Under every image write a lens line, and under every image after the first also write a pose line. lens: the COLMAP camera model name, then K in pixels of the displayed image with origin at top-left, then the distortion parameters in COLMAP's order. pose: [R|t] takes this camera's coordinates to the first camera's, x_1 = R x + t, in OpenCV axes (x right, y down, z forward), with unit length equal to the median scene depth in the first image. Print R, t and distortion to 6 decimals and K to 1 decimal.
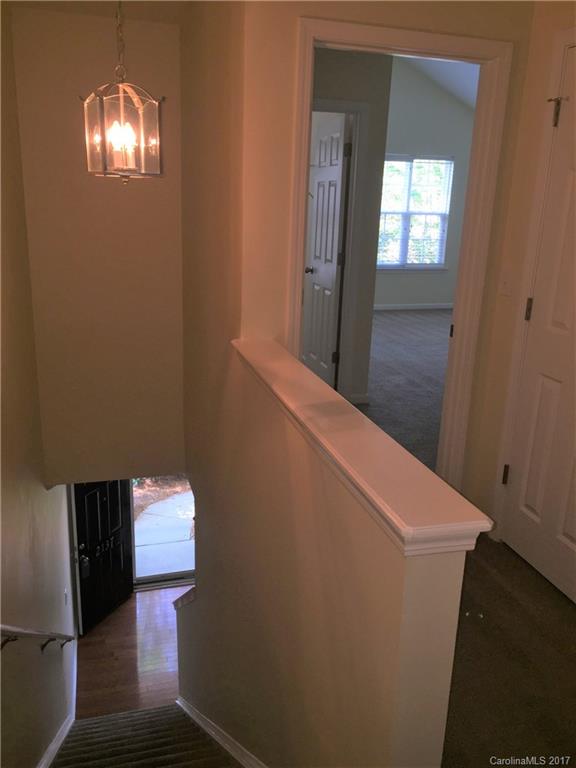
lens RADIAL K [[667.4, 0, 286.8], [0, 667.4, 384.7], [0, 0, 1]] dist [0.065048, 0.000387]
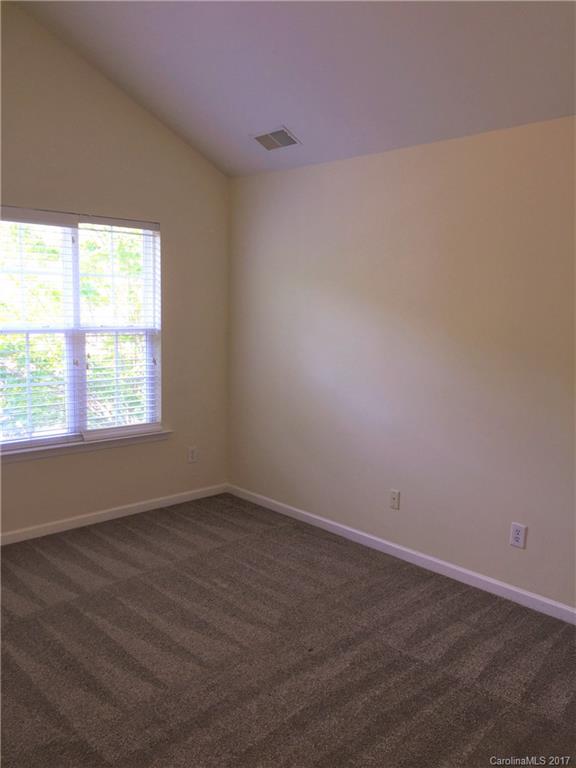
lens RADIAL K [[667.4, 0, 288.6], [0, 667.4, 385.0], [0, 0, 1]] dist [0.065048, 0.000387]
pose [[0.890592, -0.071843, 0.449093, 0.094215], [0.130370, 0.986333, -0.100749, -0.146930], [-0.435717, 0.148275, 0.887787, 0.506393]]
